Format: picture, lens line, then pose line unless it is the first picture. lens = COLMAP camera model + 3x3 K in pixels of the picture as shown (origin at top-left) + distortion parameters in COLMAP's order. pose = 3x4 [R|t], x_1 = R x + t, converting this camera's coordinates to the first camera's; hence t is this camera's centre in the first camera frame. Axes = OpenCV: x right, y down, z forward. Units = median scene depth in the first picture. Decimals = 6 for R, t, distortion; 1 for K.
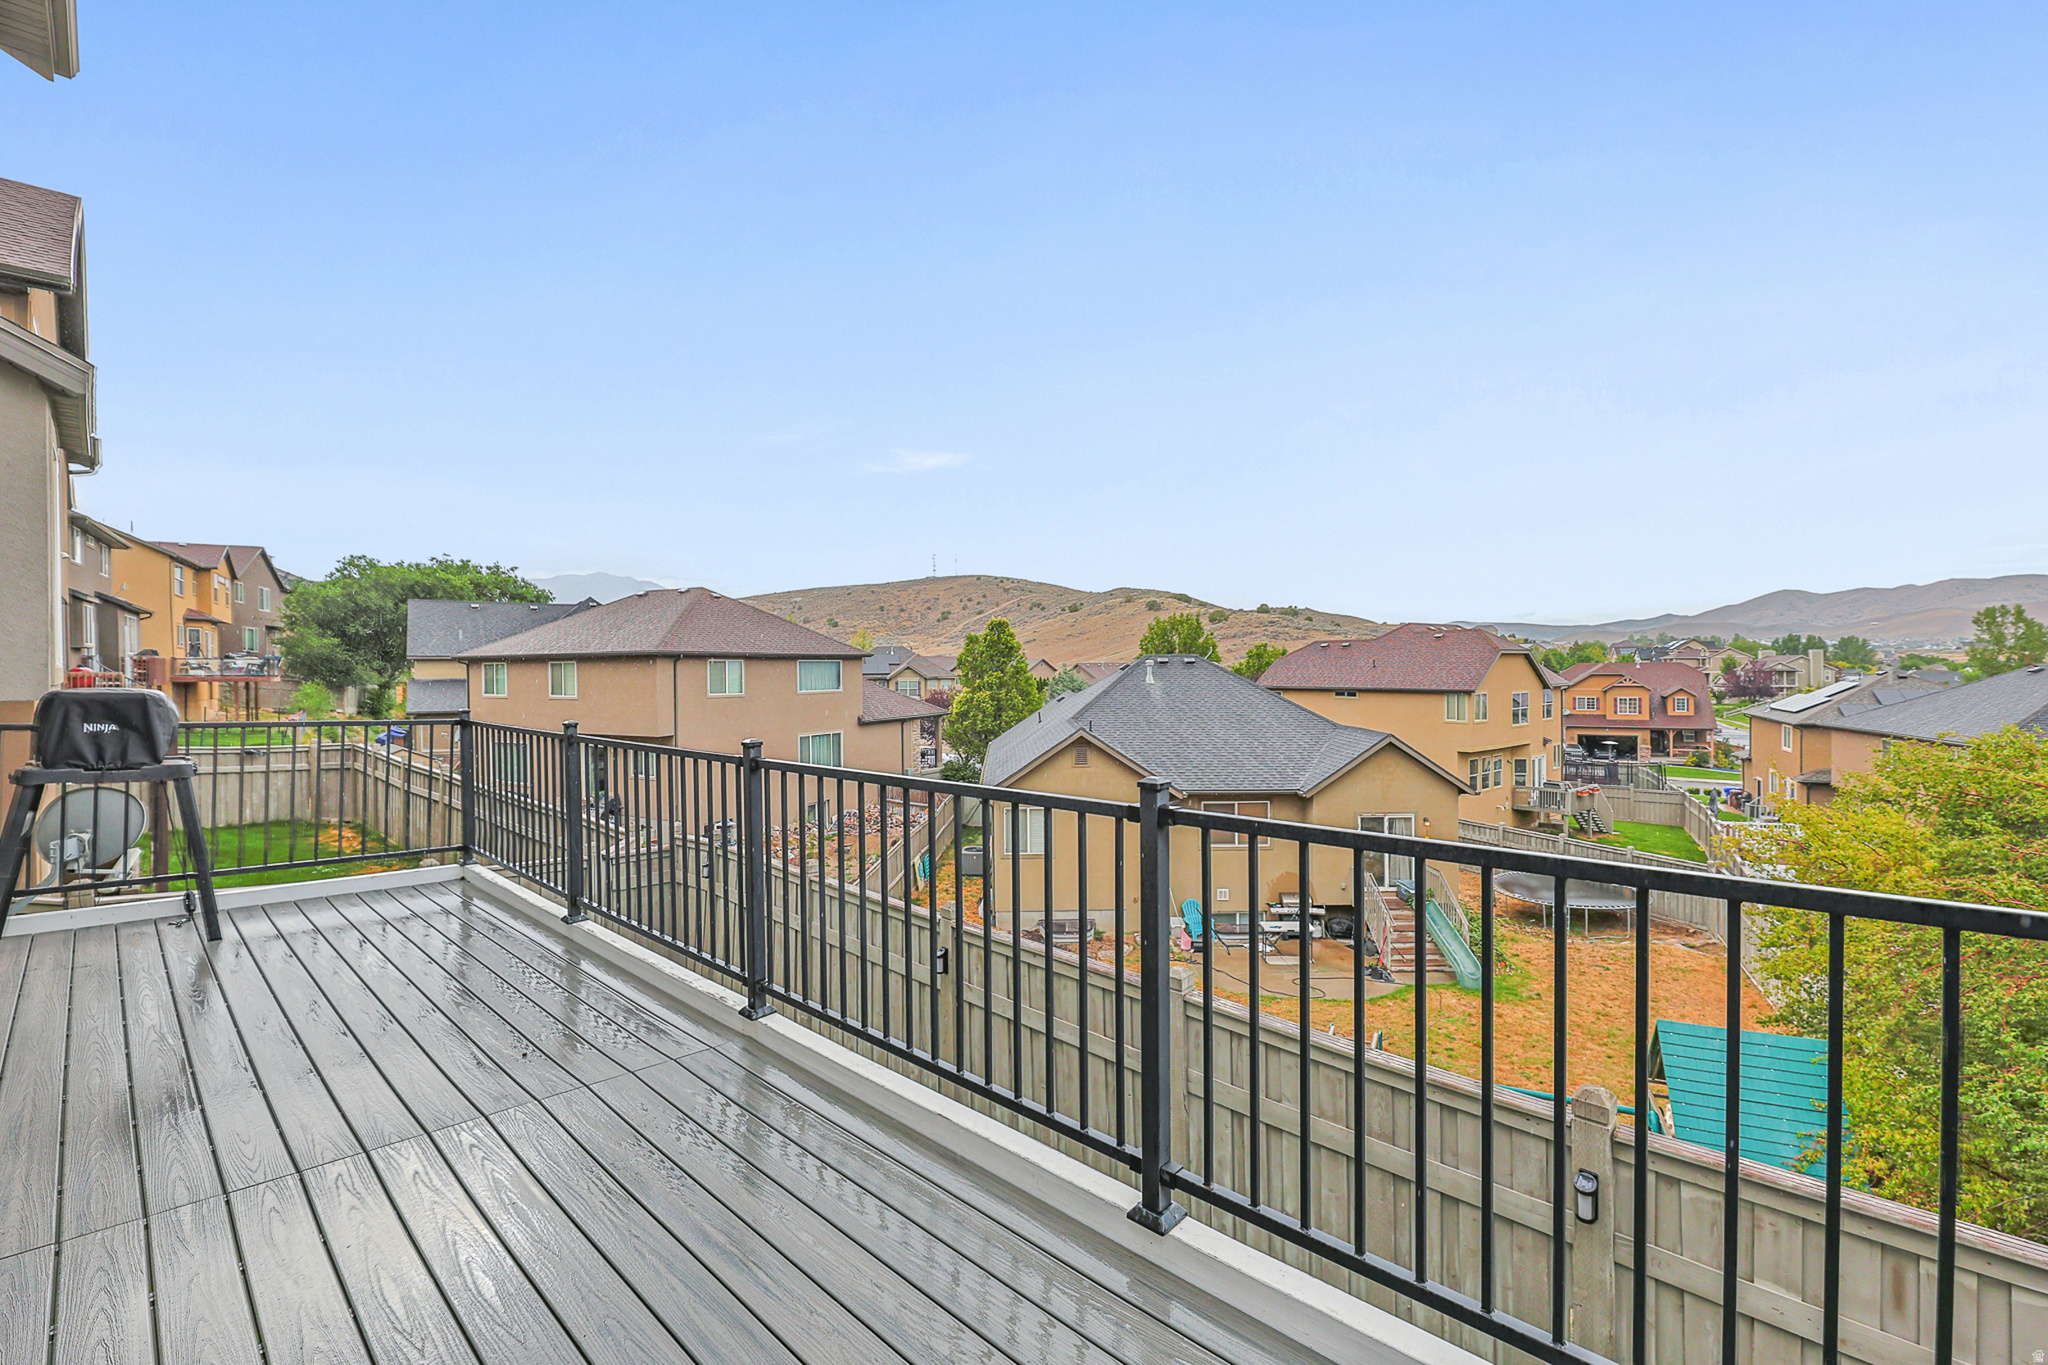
lens RADIAL K [[891.4, 0, 1016.9], [0, 891.4, 683.8], [0, 0, 1]] dist [-0.002584, -0.000689]
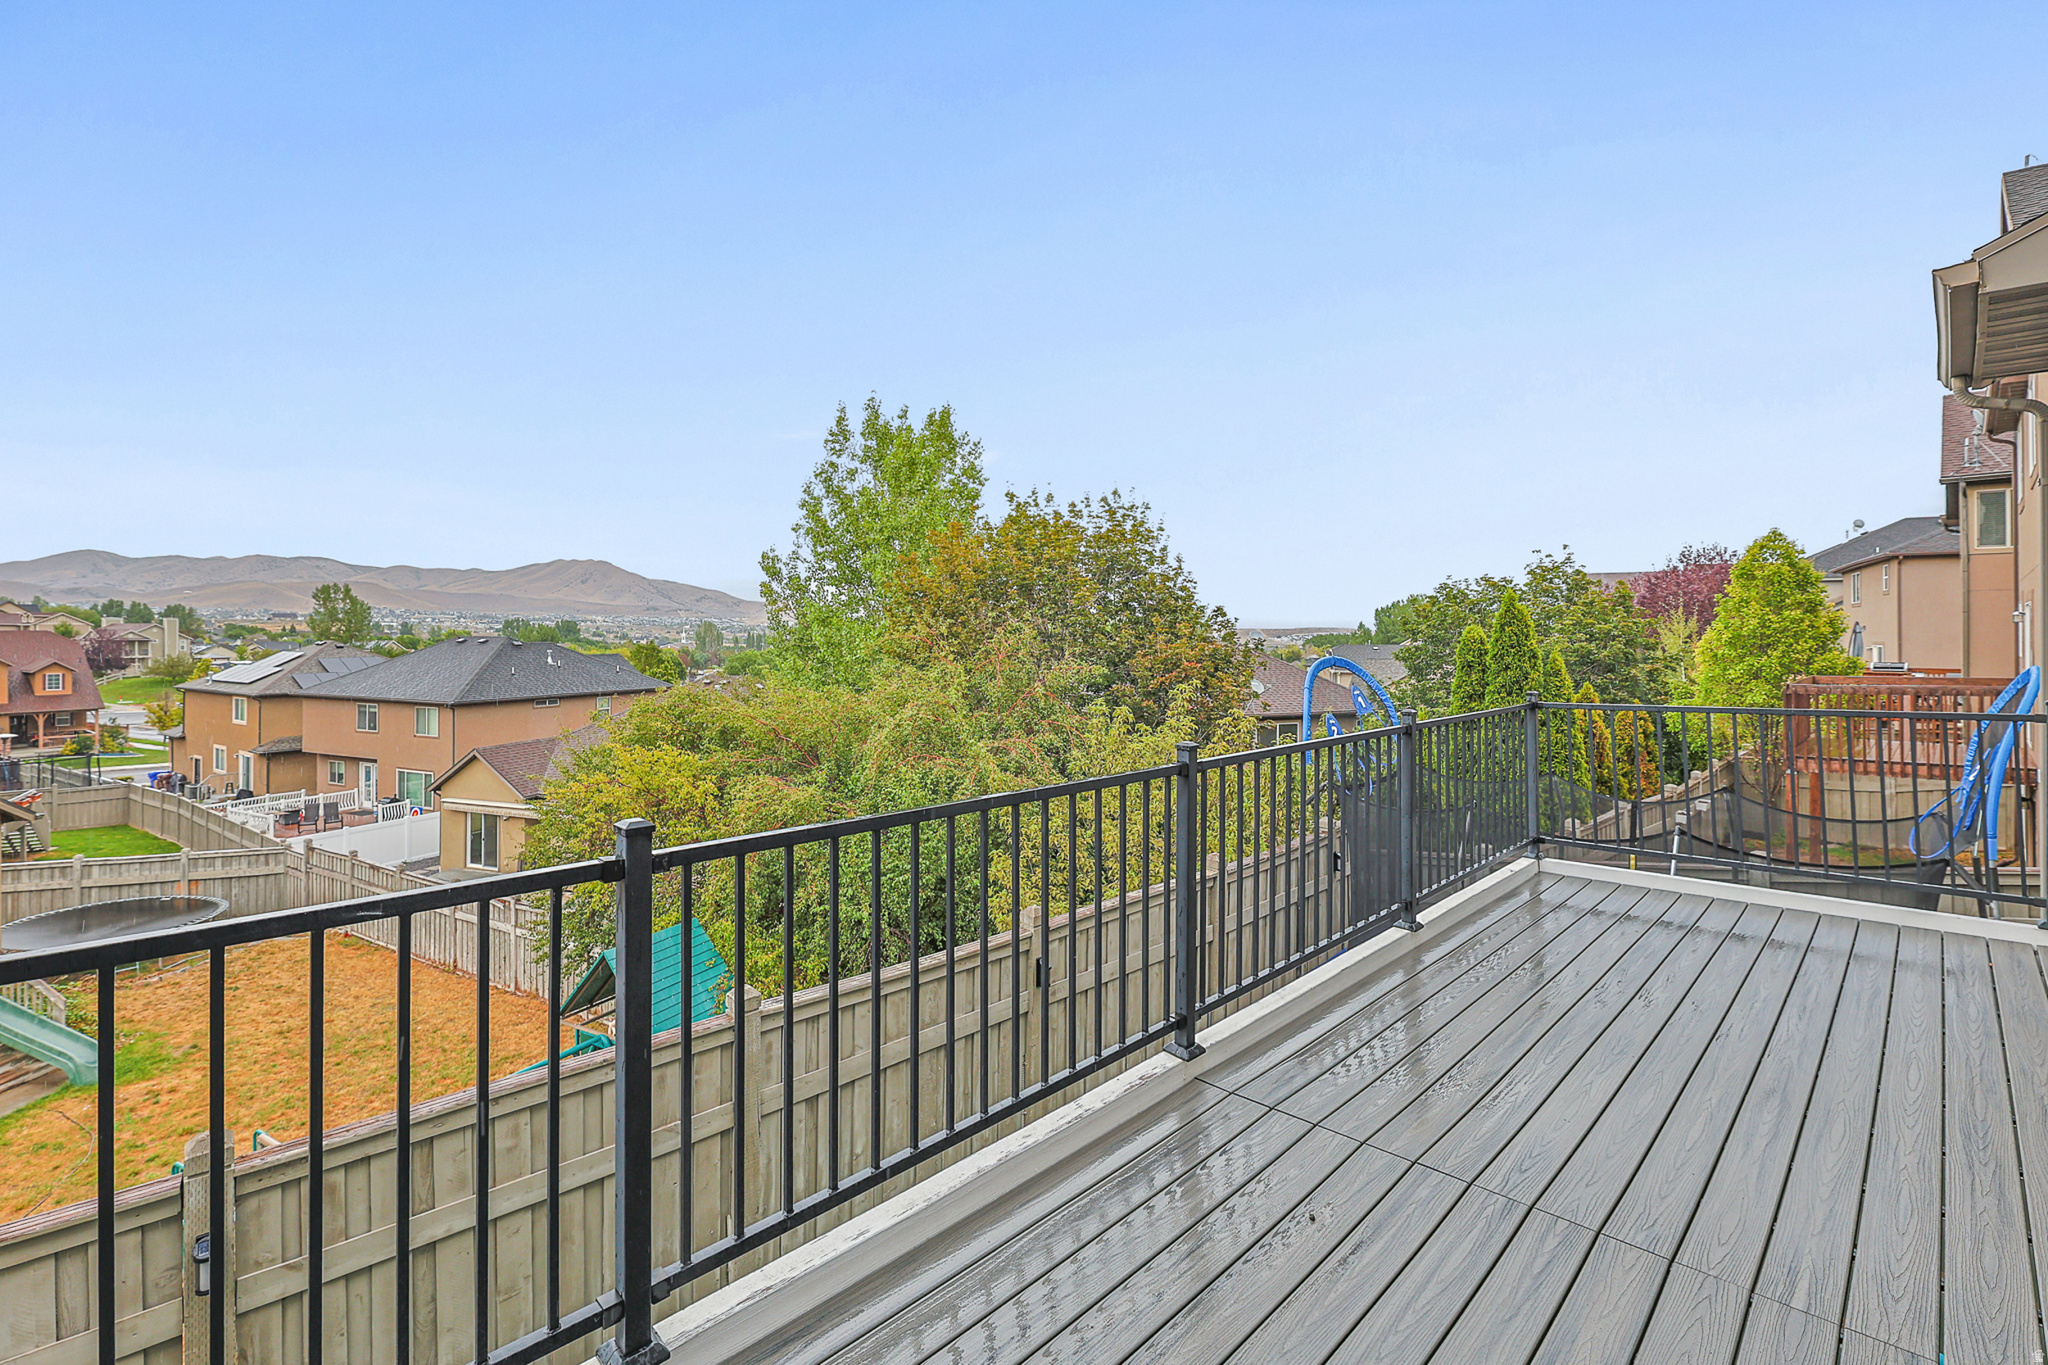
lens RADIAL K [[891.4, 0, 1057.1], [0, 891.4, 647.9], [0, 0, 1]] dist [-0.002584, -0.000689]
pose [[0.026776, -0.009776, 0.999594, -0.176195], [0.015053, 0.999843, 0.009375, -0.007153], [-0.999528, 0.014796, 0.026919, 0.163672]]
